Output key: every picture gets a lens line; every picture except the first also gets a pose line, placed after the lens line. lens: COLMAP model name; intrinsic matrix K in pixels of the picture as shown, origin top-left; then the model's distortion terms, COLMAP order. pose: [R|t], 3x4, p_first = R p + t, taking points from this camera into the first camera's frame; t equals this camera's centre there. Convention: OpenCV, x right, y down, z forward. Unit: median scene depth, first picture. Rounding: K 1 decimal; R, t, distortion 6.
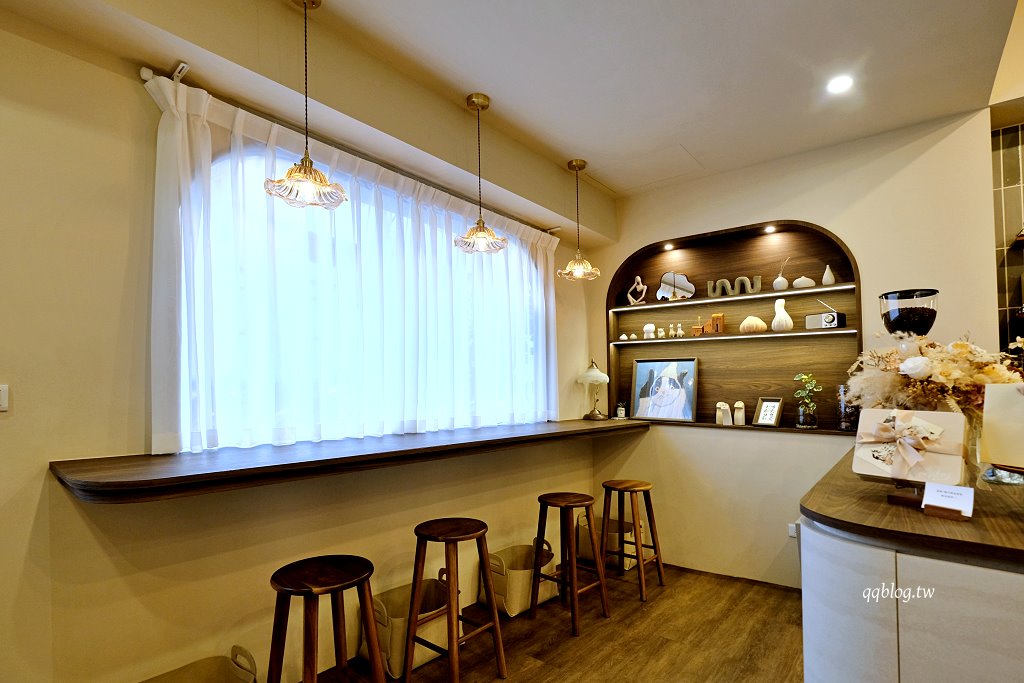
lens RADIAL K [[489.4, 0, 516.7], [0, 489.4, 377.3], [0, 0, 1]] dist [-0.002888, -0.000441]
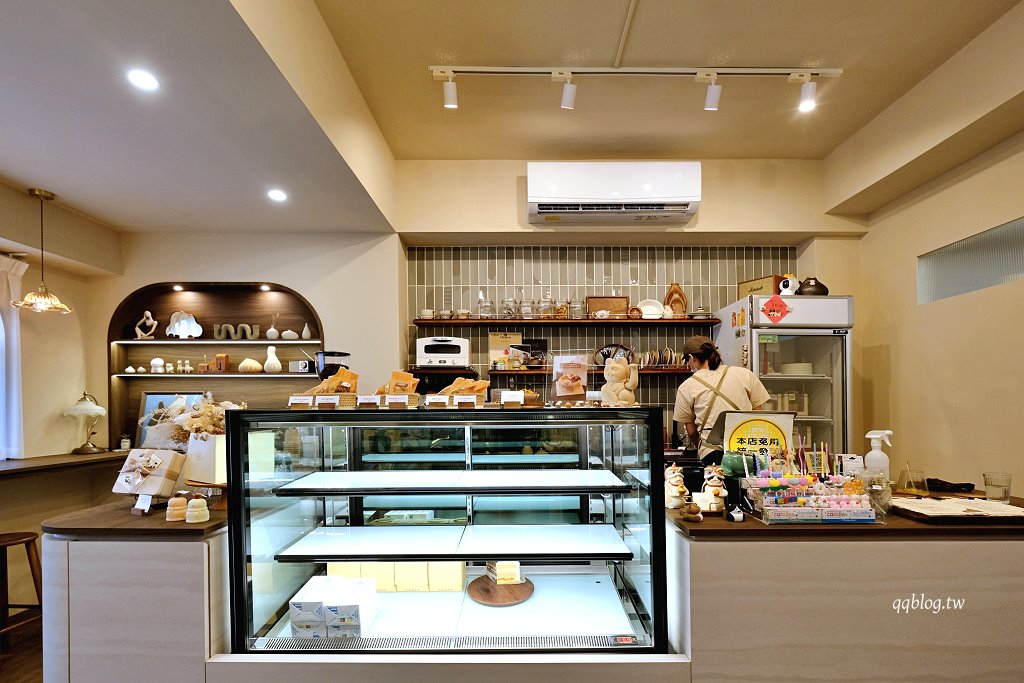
lens RADIAL K [[486.6, 0, 513.6], [0, 486.6, 395.9], [0, 0, 1]] dist [-0.003019, -0.001044]
pose [[0.781447, 0.007378, 0.623928, 0.237281], [-0.006806, 0.999971, -0.003302, -0.033159], [-0.623935, -0.001666, 0.781475, -0.313901]]
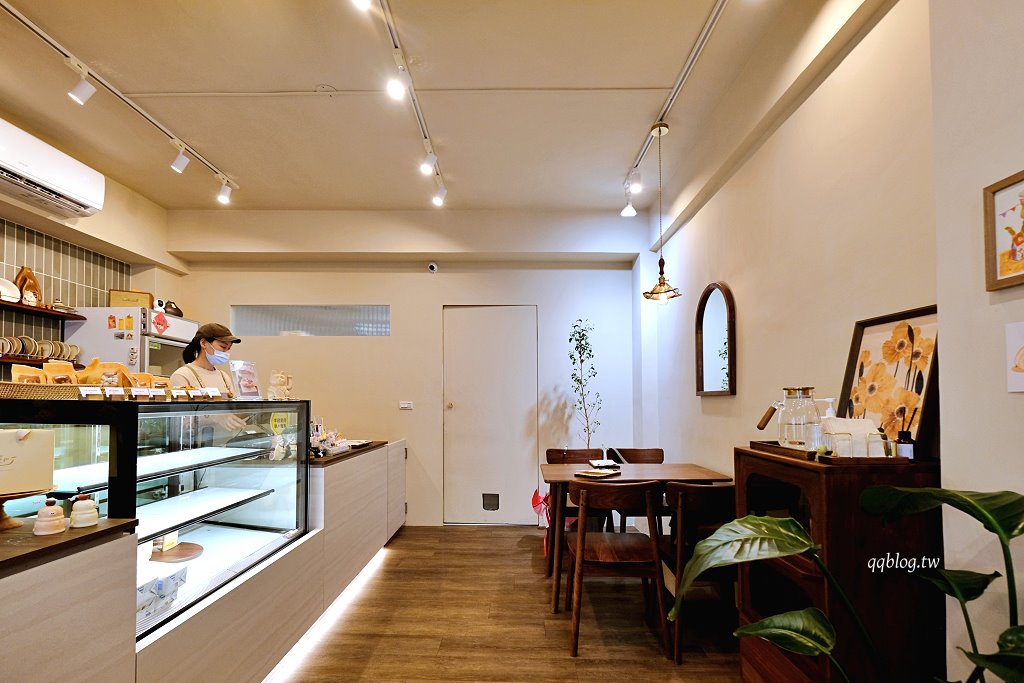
lens RADIAL K [[456.0, 0, 511.7], [0, 456.0, 390.0], [0, 0, 1]] dist [-0.000760, 0.000074]
pose [[-0.621519, 0.013007, 0.783291, -0.258256], [-0.016773, 0.999412, -0.029904, -0.022238], [-0.783220, -0.031724, -0.620935, 0.182288]]
